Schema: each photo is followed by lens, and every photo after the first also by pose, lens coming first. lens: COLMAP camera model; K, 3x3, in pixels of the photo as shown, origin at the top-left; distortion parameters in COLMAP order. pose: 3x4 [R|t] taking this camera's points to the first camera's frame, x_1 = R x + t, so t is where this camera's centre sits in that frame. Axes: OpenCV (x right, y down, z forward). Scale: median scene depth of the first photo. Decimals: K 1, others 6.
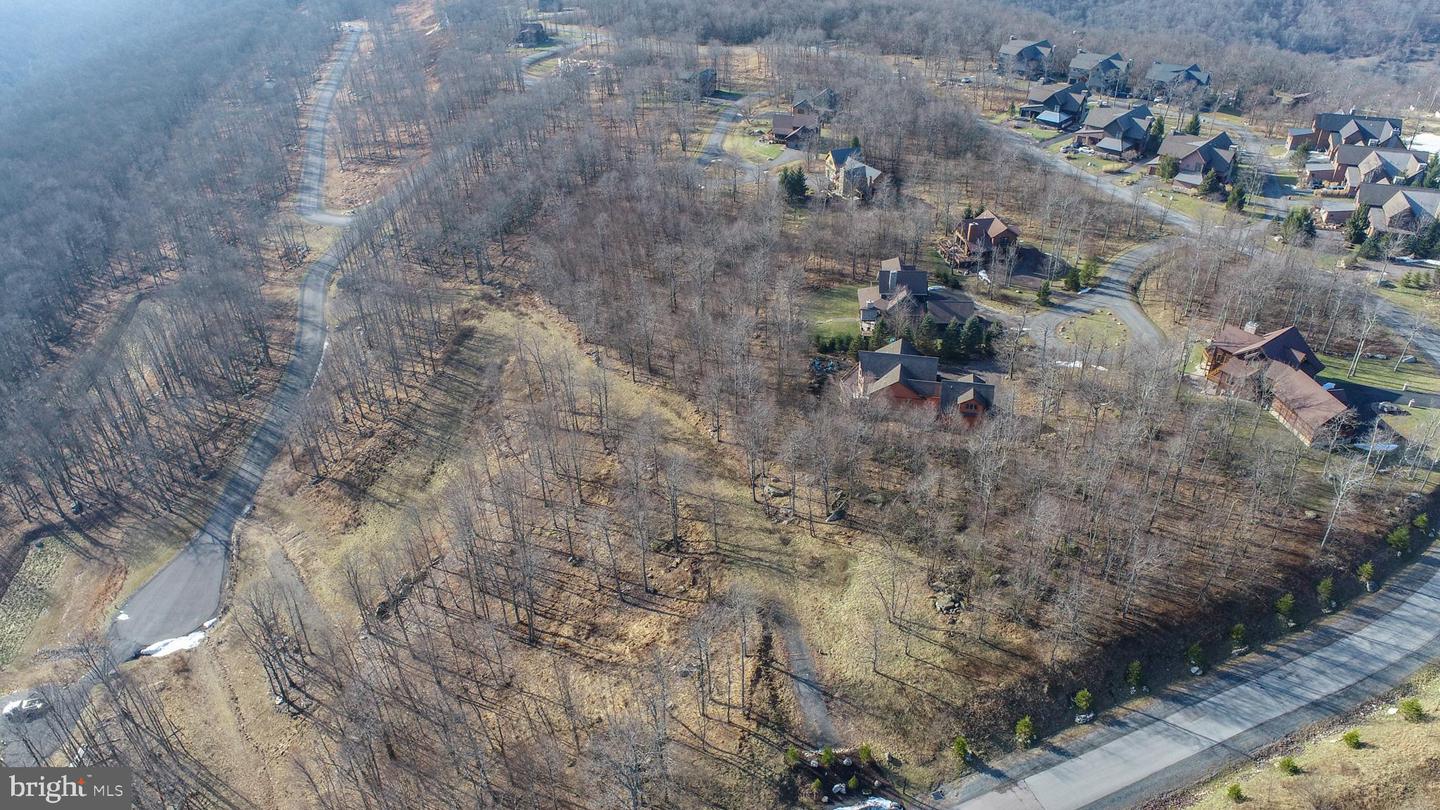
lens RADIAL K [[966.0, 0, 719.6], [0, 966.0, 401.9], [0, 0, 1]] dist [-0.019820, 0.009141]
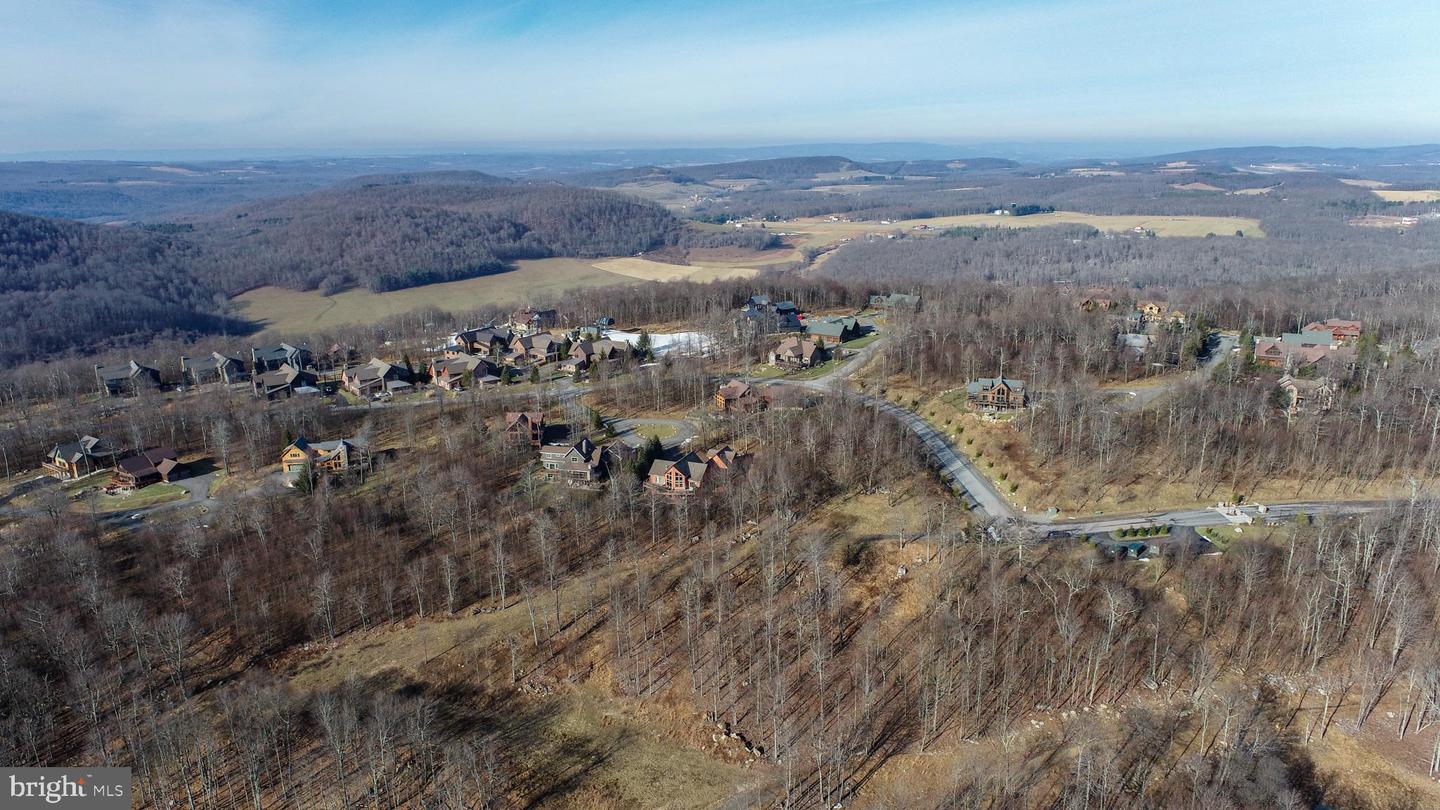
lens RADIAL K [[966.0, 0, 717.9], [0, 966.0, 402.5], [0, 0, 1]] dist [-0.019820, 0.009141]
pose [[0.172224, -0.242607, 0.954715, -1.136342], [0.530744, 0.839341, 0.117546, -0.248006], [-0.829849, 0.486465, 0.273317, 0.422618]]
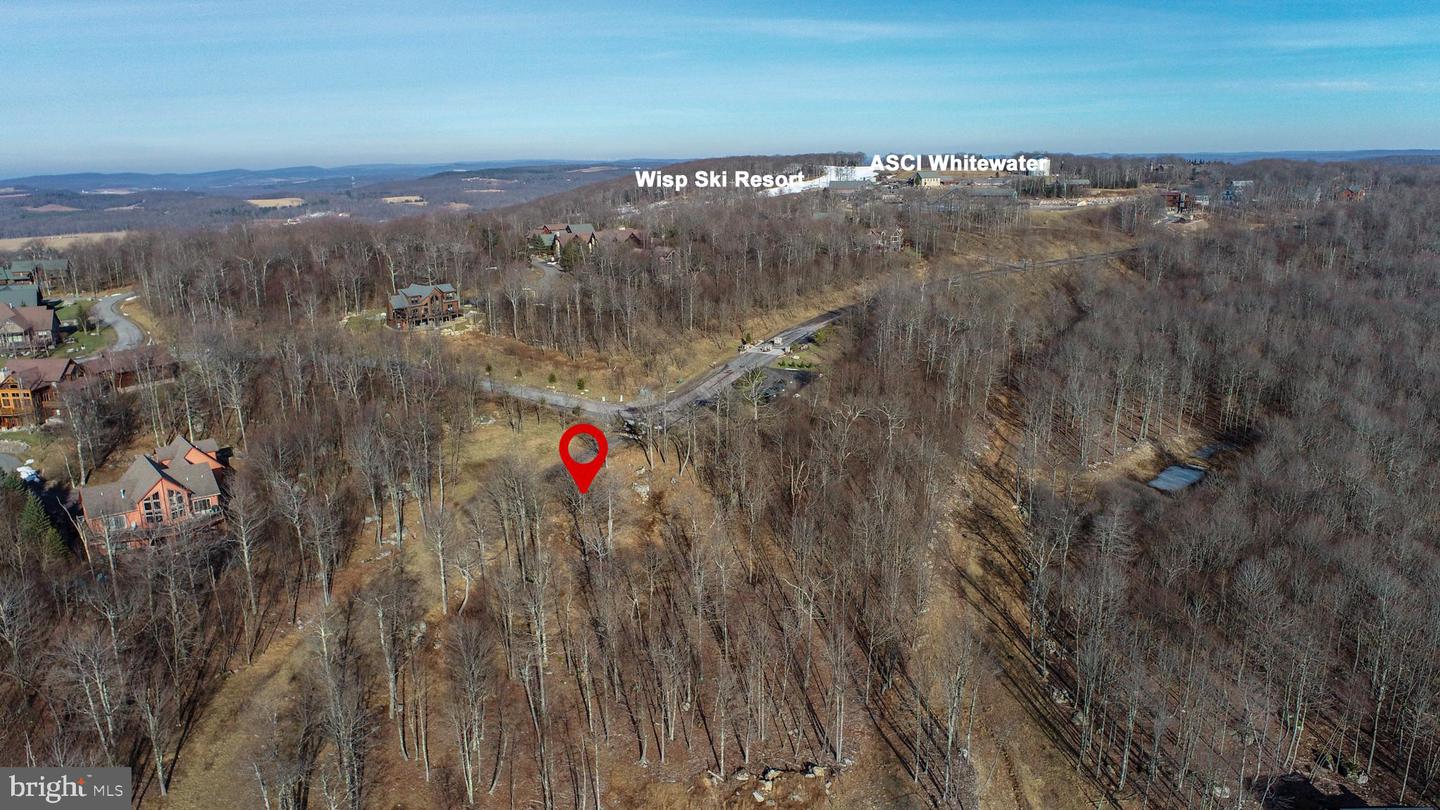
lens RADIAL K [[966.0, 0, 720.9], [0, 966.0, 406.0], [0, 0, 1]] dist [-0.019820, 0.009141]
pose [[-0.788659, -0.127587, 0.601446, -0.551421], [0.349346, 0.711987, 0.609124, -0.336753], [-0.505939, 0.690504, -0.516943, 0.995214]]
